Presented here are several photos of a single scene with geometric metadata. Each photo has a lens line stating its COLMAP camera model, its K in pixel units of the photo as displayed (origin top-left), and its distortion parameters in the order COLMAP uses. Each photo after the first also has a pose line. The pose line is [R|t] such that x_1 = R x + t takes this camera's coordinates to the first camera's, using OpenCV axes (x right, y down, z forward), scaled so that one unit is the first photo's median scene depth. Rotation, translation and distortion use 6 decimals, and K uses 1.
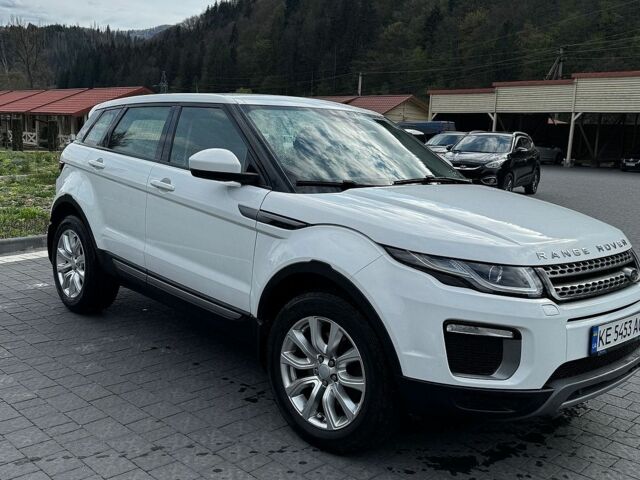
lens RADIAL K [[644.7, 0, 317.6], [0, 644.7, 244.9], [0, 0, 1]] dist [0.070265, 0.000000]
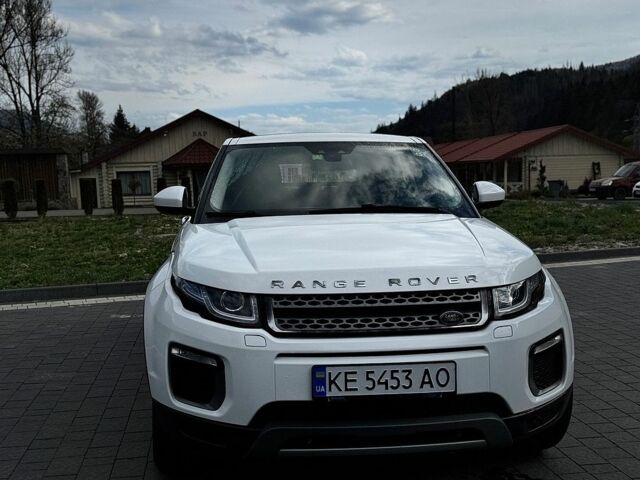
lens RADIAL K [[702.0, 0, 322.0], [0, 702.0, 235.8], [0, 0, 1]] dist [0.066788, 0.000000]
pose [[0.798907, -0.008077, -0.601400, 0.892355], [-0.044536, 0.996370, -0.072544, 0.015745], [0.599803, 0.084739, 0.795648, 0.205858]]
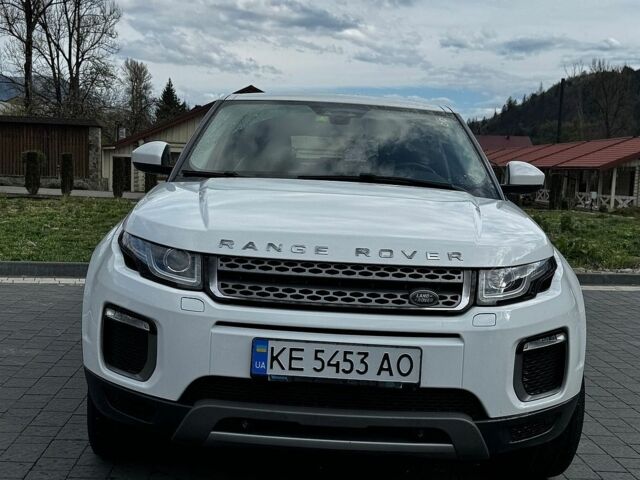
lens RADIAL K [[822.6, 0, 320.8], [0, 822.6, 241.5], [0, 0, 1]] dist [0.094990, 0.000000]
pose [[0.743744, 0.049734, -0.666612, 0.991890], [-0.126365, 0.989709, -0.067147, 0.060424], [0.656412, 0.134176, 0.742374, 0.281768]]
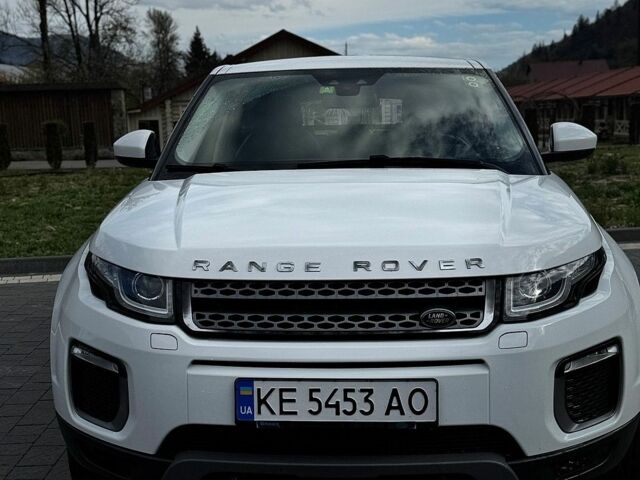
lens RADIAL K [[902.6, 0, 314.9], [0, 902.6, 248.3], [0, 0, 1]] dist [0.107546, 0.000000]
pose [[0.699739, 0.041728, -0.713178, 0.983267], [-0.063948, 0.997944, -0.004353, -0.004315], [0.711530, 0.048653, 0.700969, 0.373099]]
